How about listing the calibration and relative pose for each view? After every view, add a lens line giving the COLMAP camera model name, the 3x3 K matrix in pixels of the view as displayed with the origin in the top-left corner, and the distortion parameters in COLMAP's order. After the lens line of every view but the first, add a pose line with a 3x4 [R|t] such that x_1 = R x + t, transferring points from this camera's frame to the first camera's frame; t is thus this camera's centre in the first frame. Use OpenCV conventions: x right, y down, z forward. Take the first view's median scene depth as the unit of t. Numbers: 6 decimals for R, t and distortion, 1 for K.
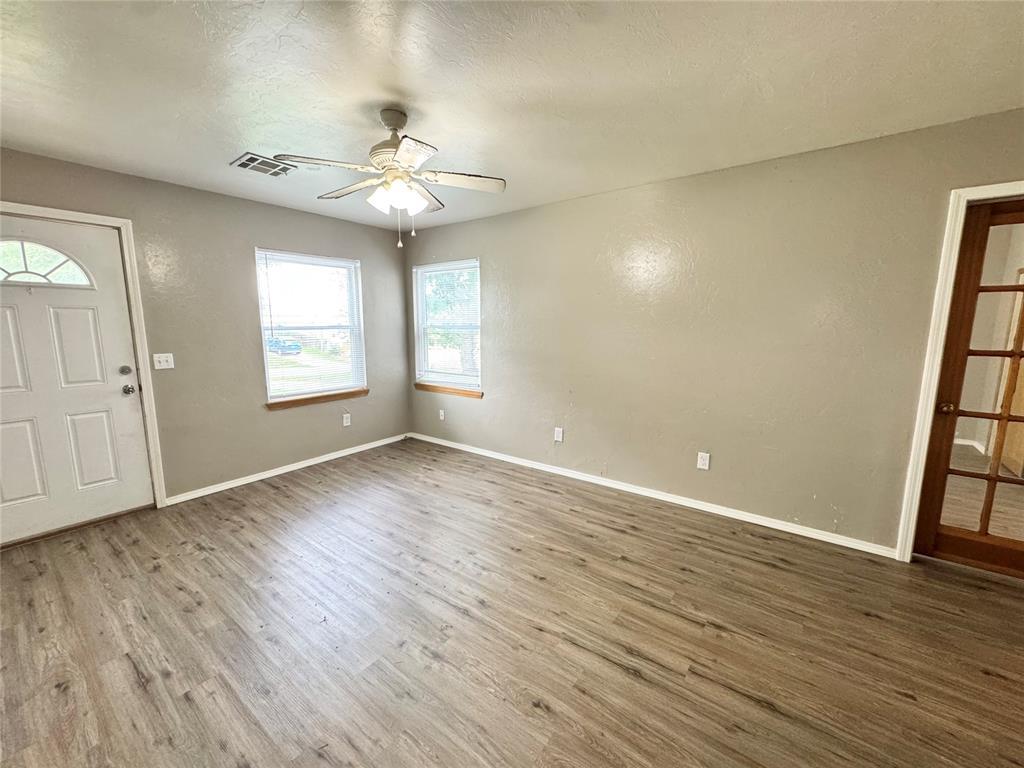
lens RADIAL K [[410.6, 0, 512.0], [0, 410.6, 384.0], [0, 0, 1]] dist [-0.002159, 0.000063]
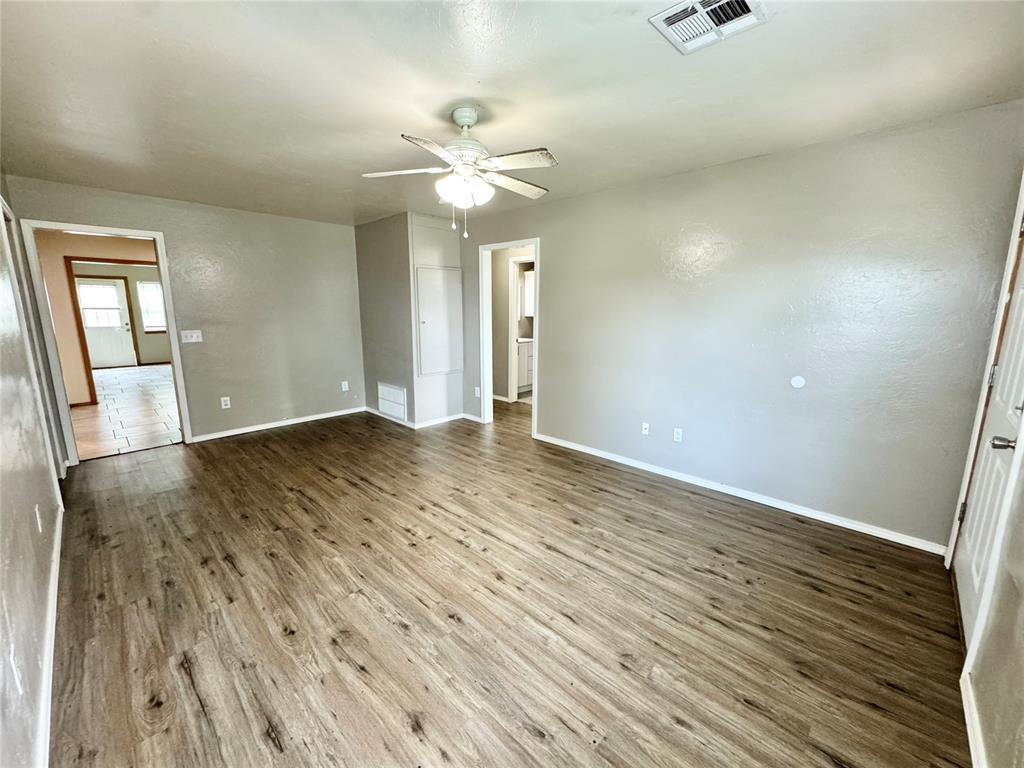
lens RADIAL K [[410.6, 0, 512.0], [0, 410.6, 384.0], [0, 0, 1]] dist [-0.002159, 0.000063]
pose [[-0.992872, -0.024918, 0.116554, -0.449797], [0.014919, 0.944228, 0.328953, -0.275342], [-0.118251, 0.328347, -0.937126, 1.808612]]
